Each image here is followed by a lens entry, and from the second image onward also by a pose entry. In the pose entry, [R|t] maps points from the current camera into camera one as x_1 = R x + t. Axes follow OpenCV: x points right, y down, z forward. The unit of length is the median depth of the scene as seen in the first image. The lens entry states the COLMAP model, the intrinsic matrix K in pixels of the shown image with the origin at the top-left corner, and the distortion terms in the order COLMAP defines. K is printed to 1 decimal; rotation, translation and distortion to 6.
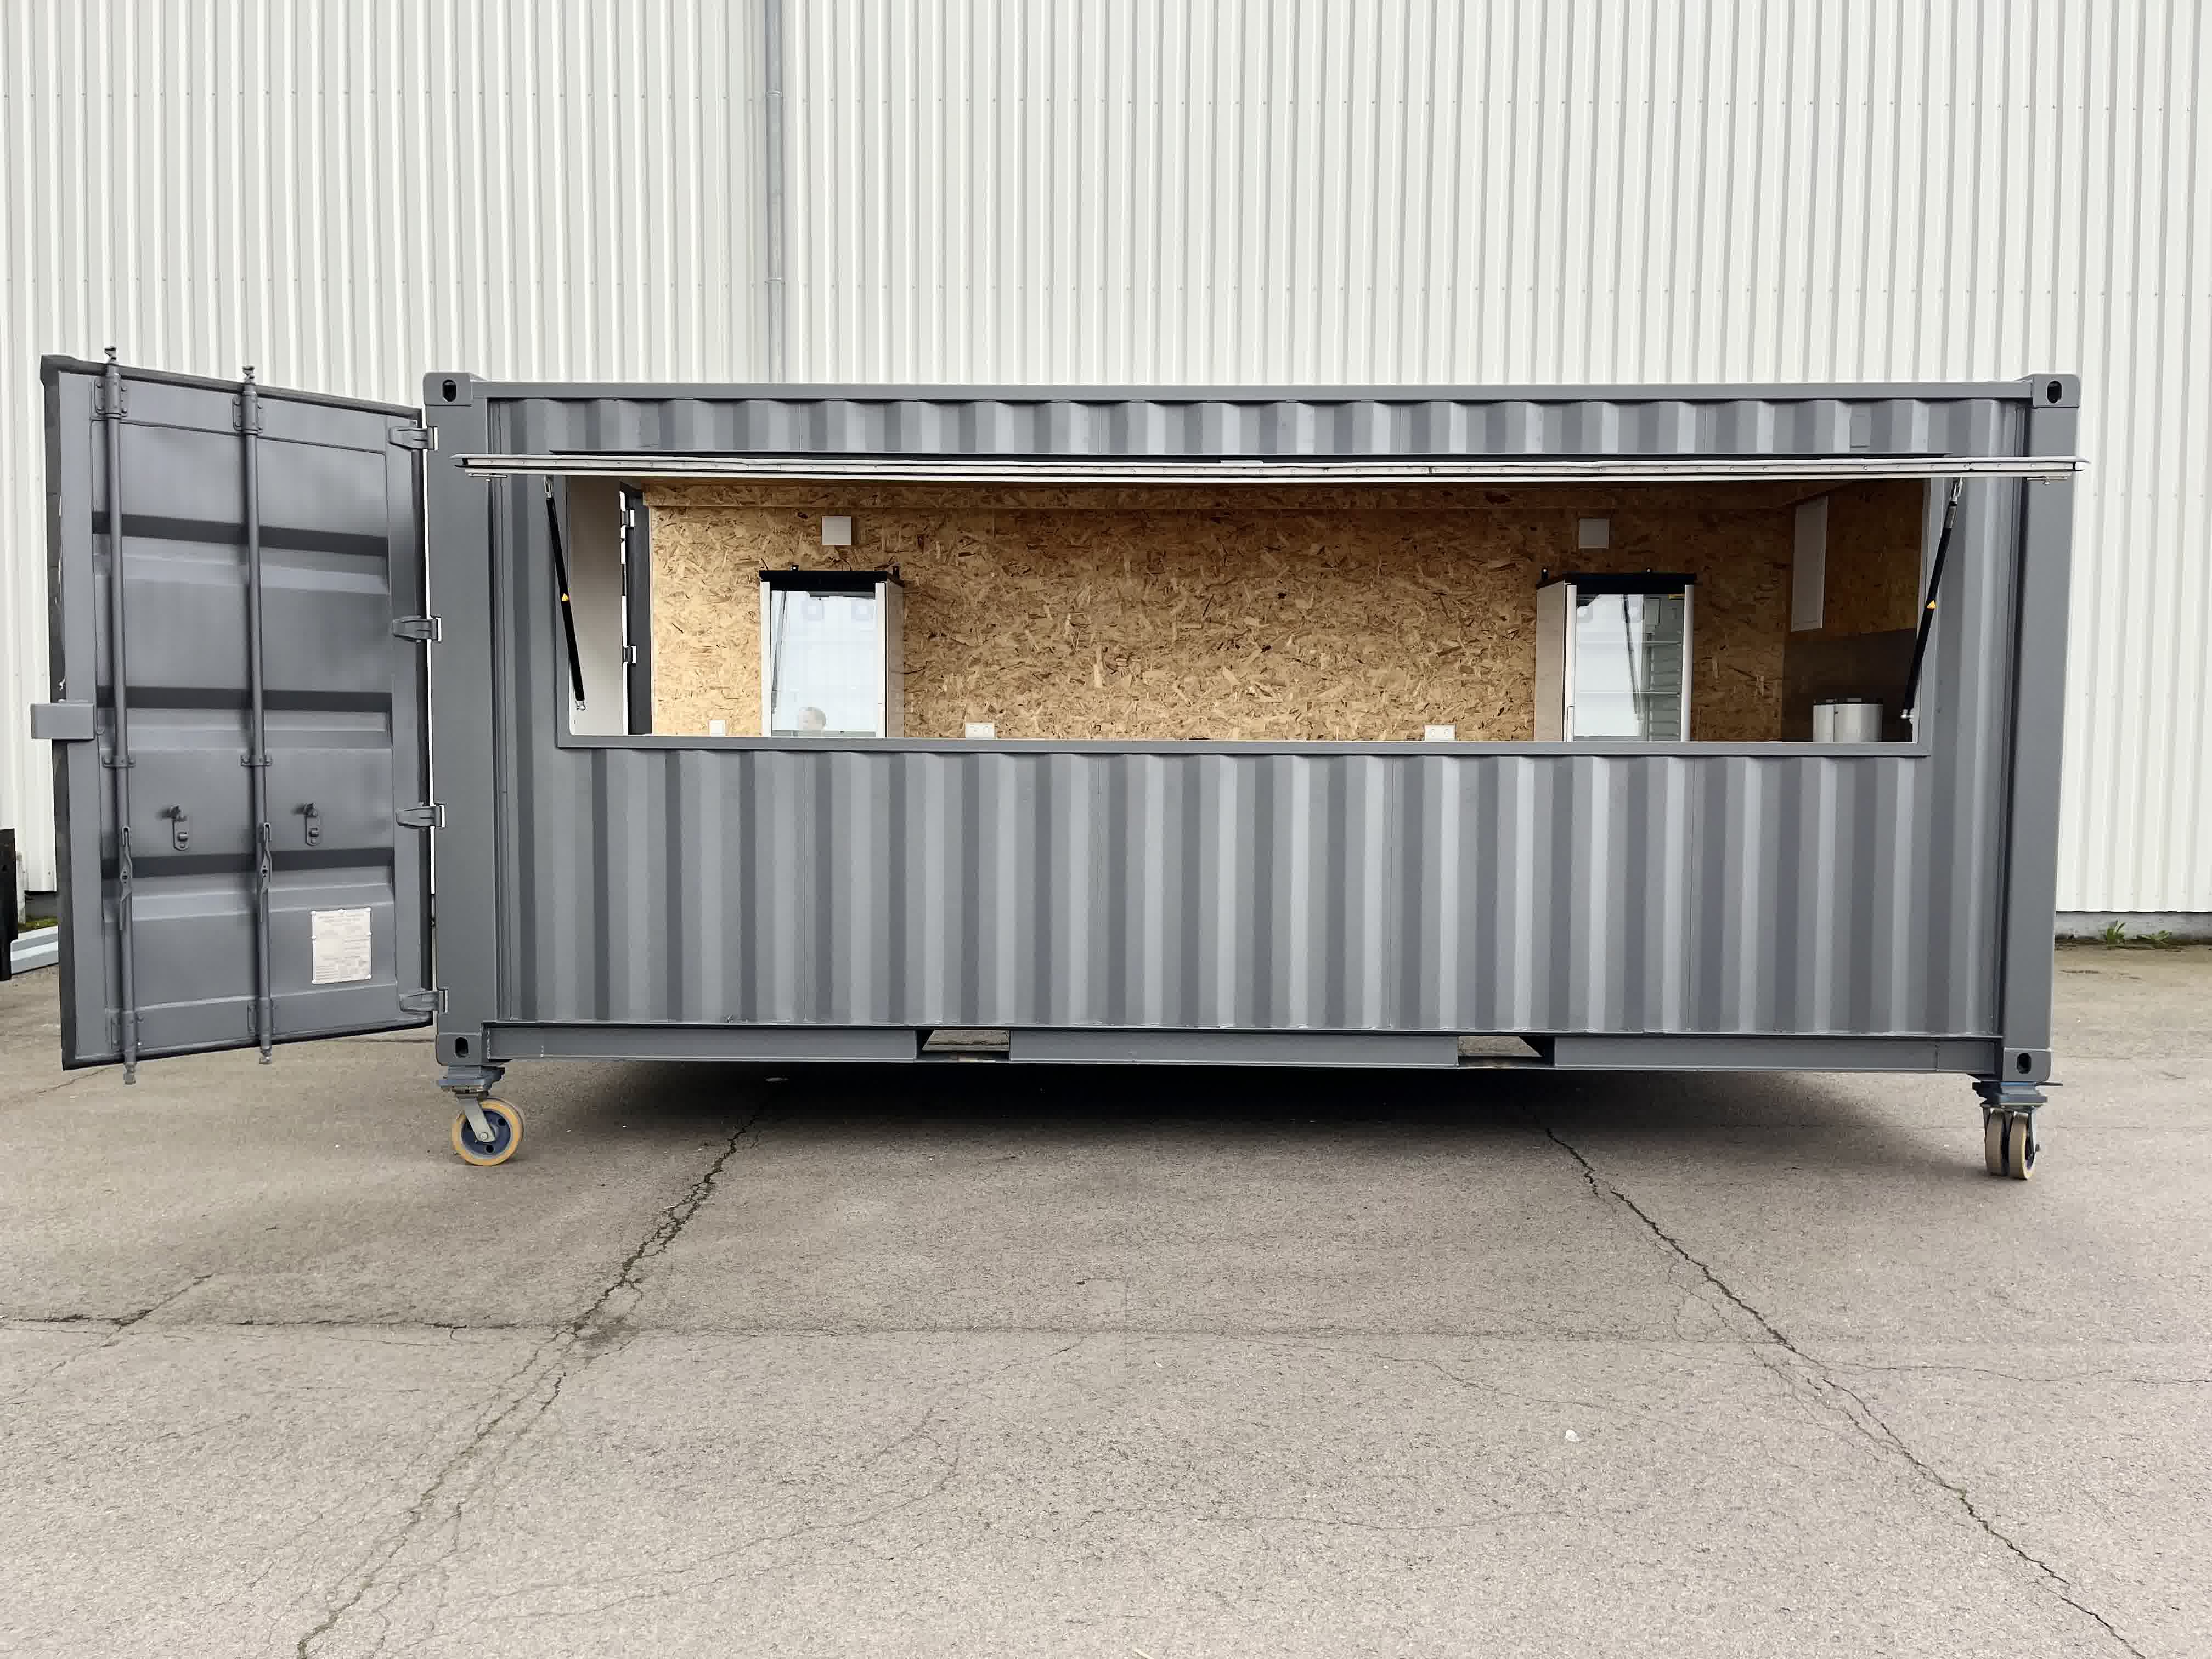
lens RADIAL K [[1666.3, 0, 1108.7], [0, 1666.3, 818.3], [0, 0, 1]] dist [0.082565, -0.105615]
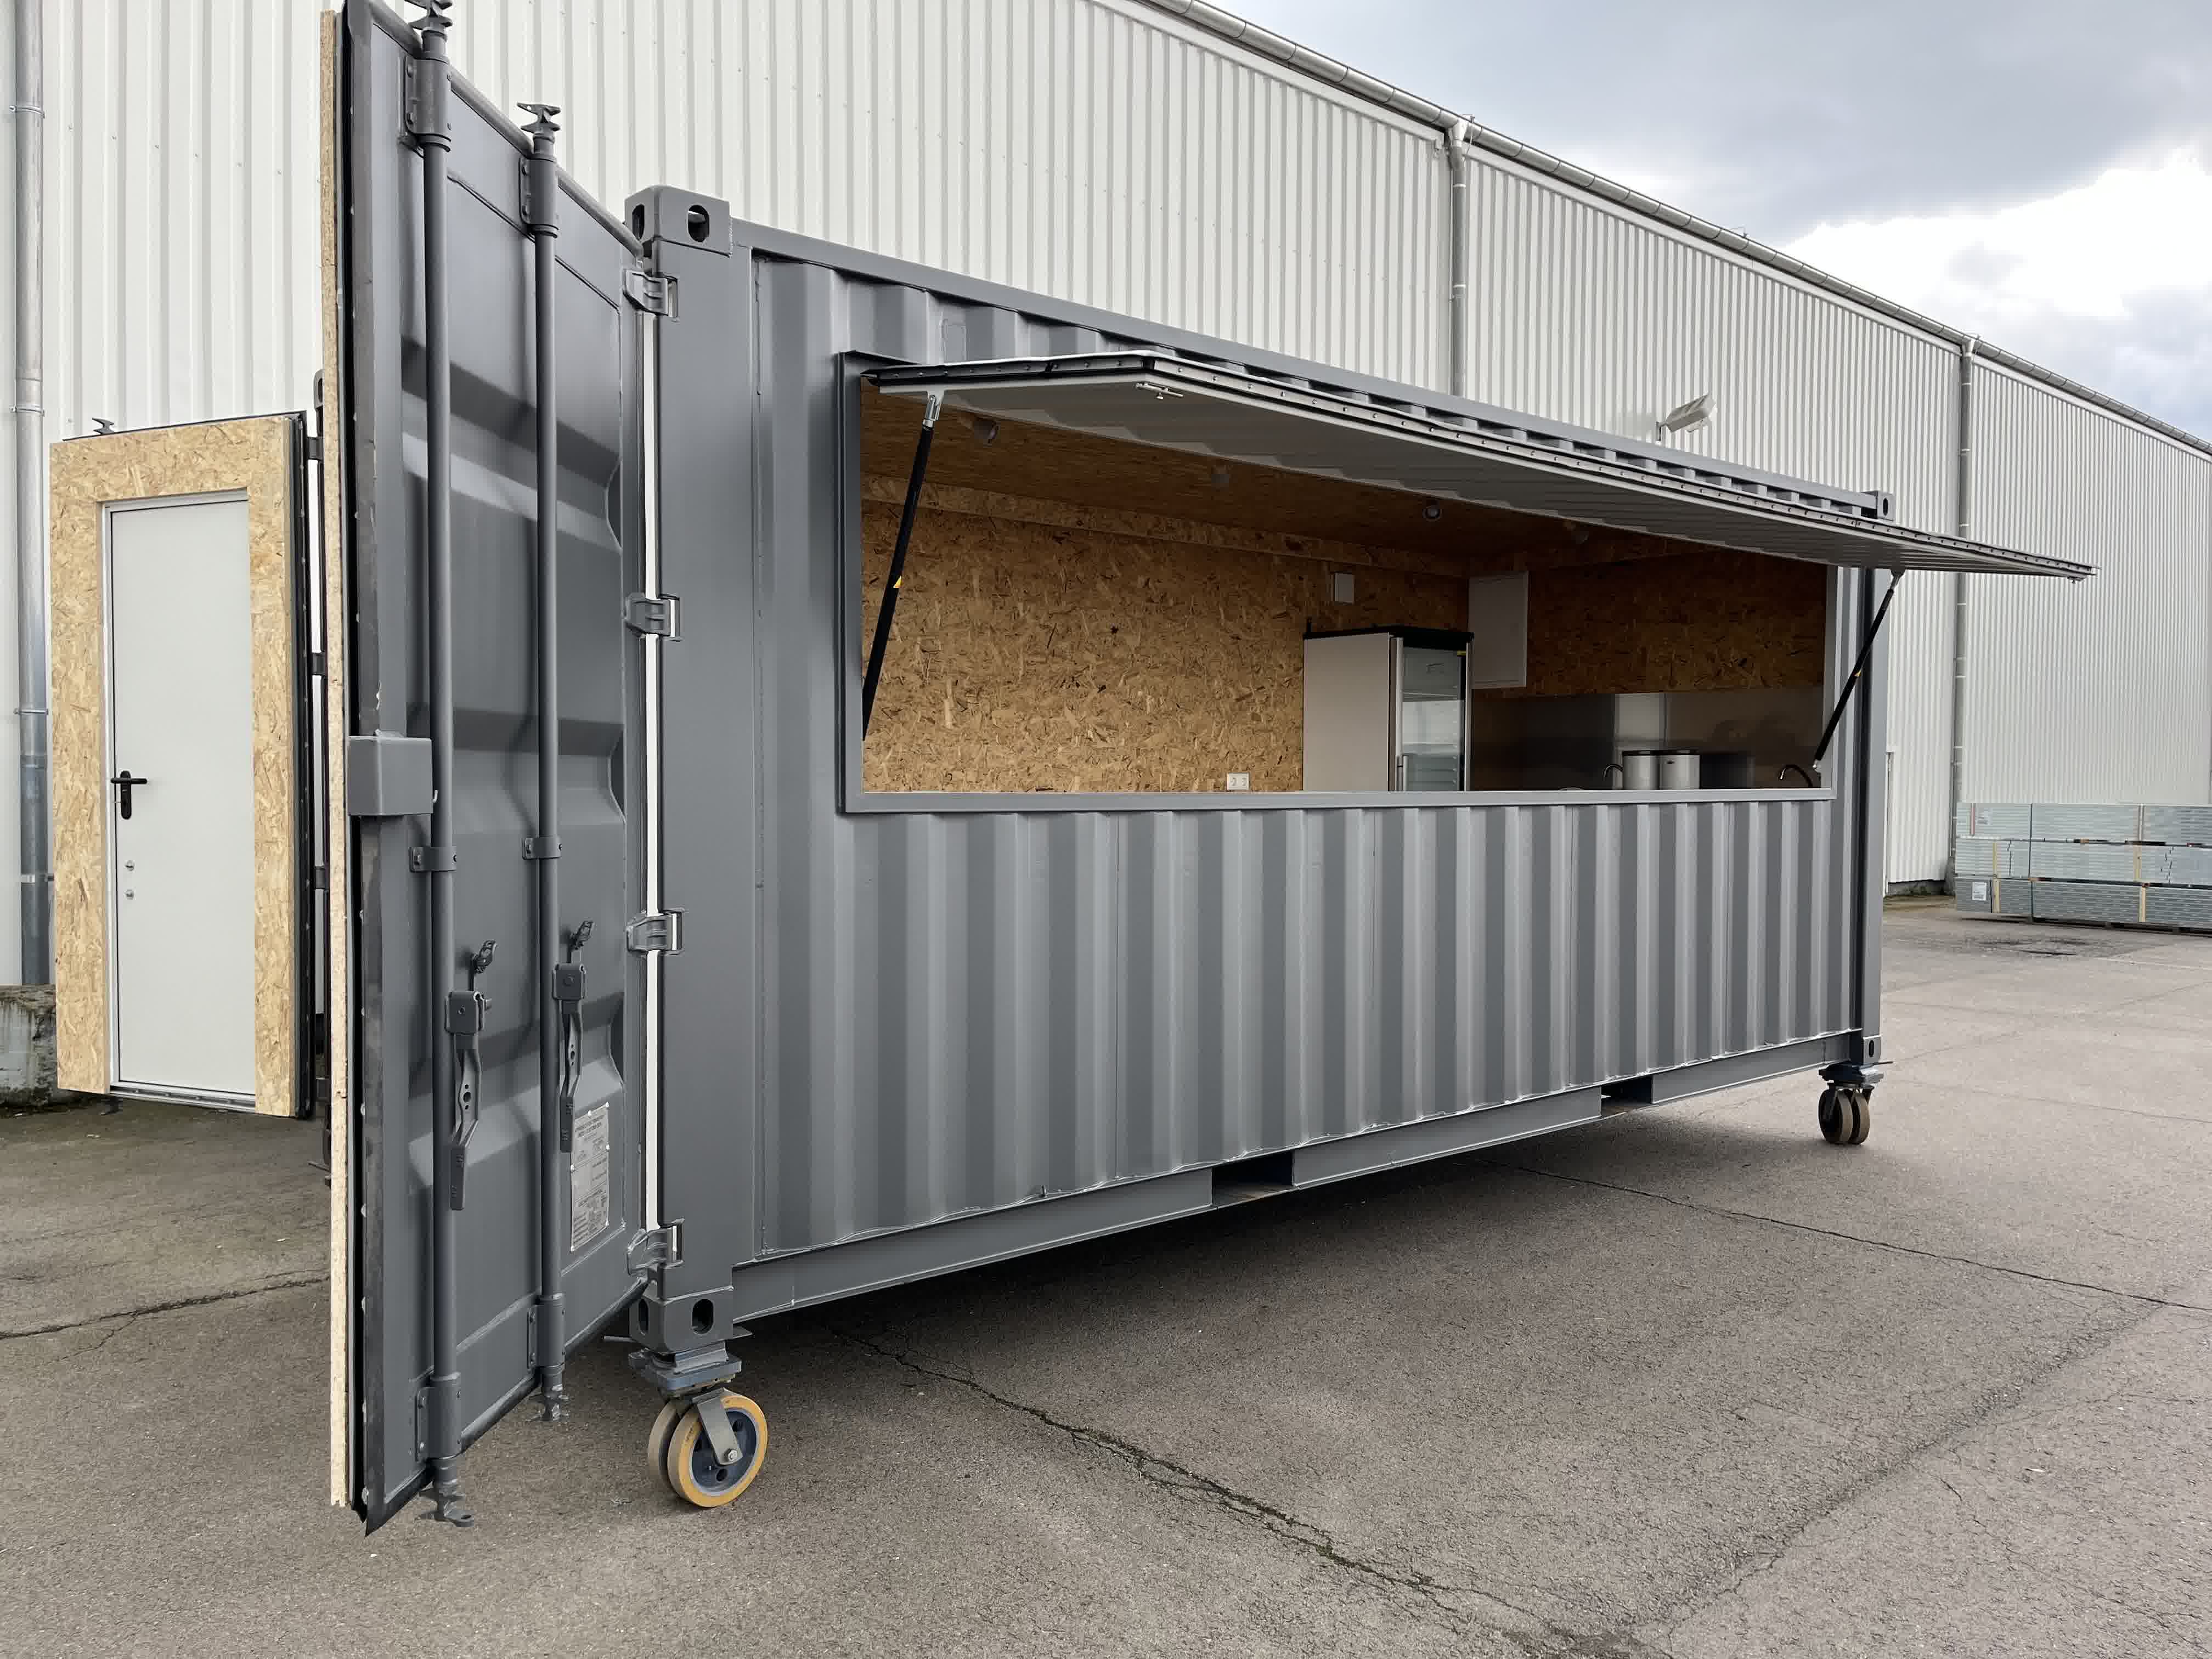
lens RADIAL K [[1663.0, 0, 1112.3], [0, 1663.0, 826.0], [0, 0, 1]] dist [0.082786, -0.101373]
pose [[0.737217, -0.023089, 0.675262, -0.675812], [0.037111, 0.999291, -0.006347, -0.029246], [-0.674636, 0.029739, 0.737551, 0.454090]]
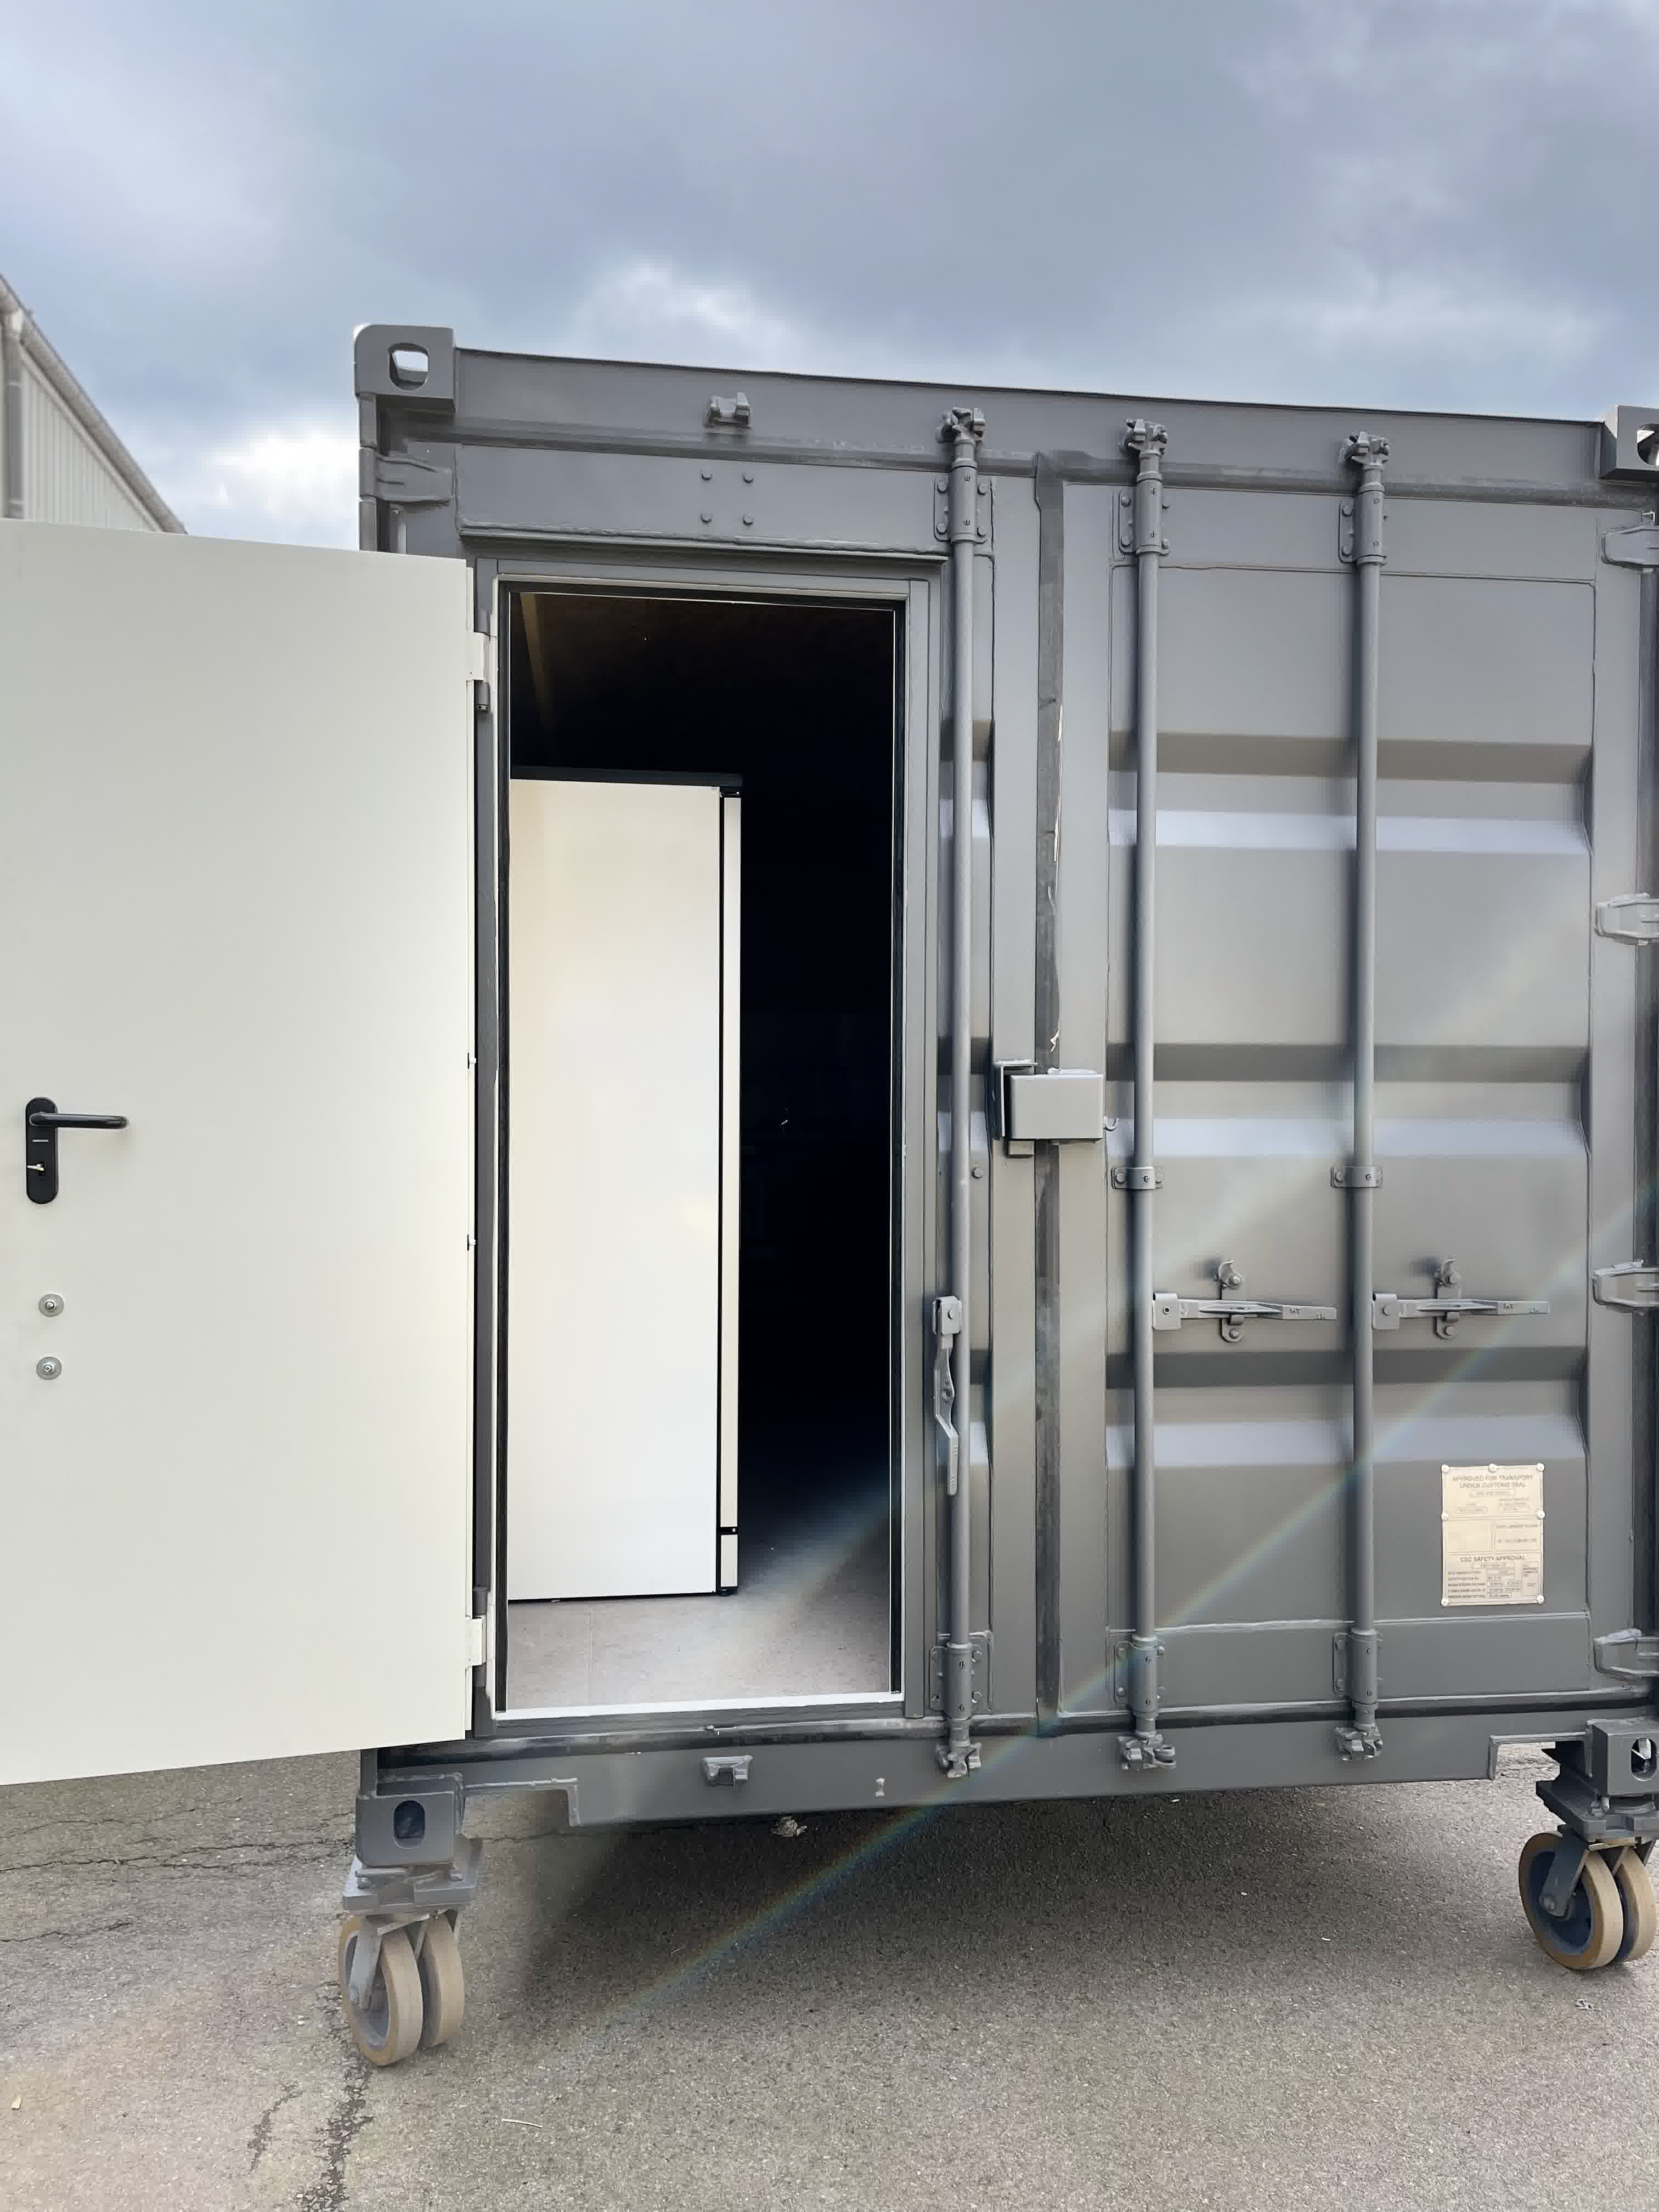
lens RADIAL K [[1677.1, 0, 850.1], [0, 1677.1, 1097.0], [0, 0, 1]] dist [0.082155, -0.114627]
pose [[-0.163053, -0.011110, 0.986555, -0.848787], [0.050686, 0.998522, 0.019622, -0.079311], [-0.985315, 0.053204, -0.162248, 1.297575]]
